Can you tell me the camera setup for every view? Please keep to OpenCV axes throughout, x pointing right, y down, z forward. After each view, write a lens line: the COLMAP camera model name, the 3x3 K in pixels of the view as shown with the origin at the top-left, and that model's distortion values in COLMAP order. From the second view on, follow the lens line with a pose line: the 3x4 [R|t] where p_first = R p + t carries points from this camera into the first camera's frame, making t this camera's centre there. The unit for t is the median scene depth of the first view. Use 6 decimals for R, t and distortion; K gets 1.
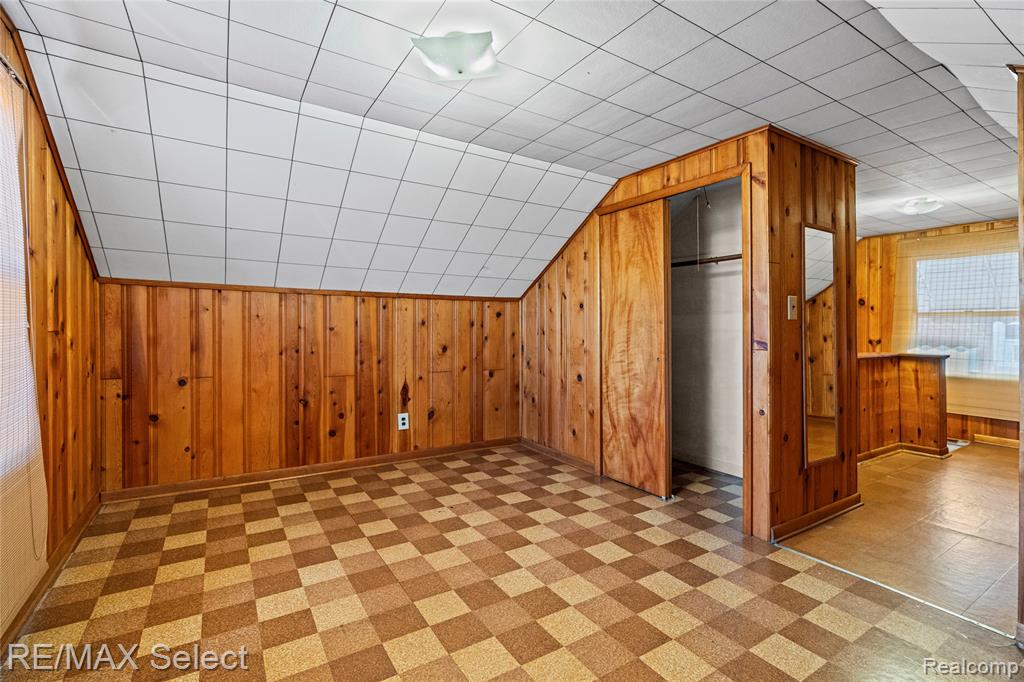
lens RADIAL K [[464.1, 0, 518.4], [0, 464.1, 328.7], [0, 0, 1]] dist [-0.008388, -0.000501]
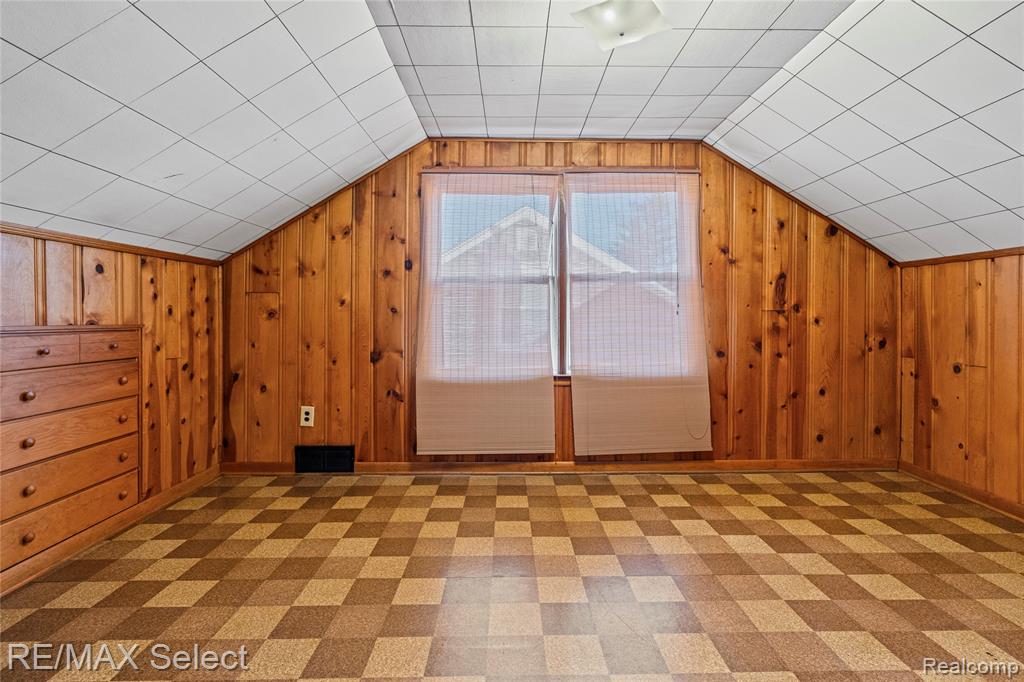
lens RADIAL K [[464.1, 0, 518.4], [0, 464.1, 328.7], [0, 0, 1]] dist [-0.008388, -0.000501]
pose [[-0.510954, 0.005004, -0.859594, 0.492740], [-0.005677, 0.999942, 0.009195, 0.038592], [0.859589, 0.009578, -0.510896, 0.776656]]
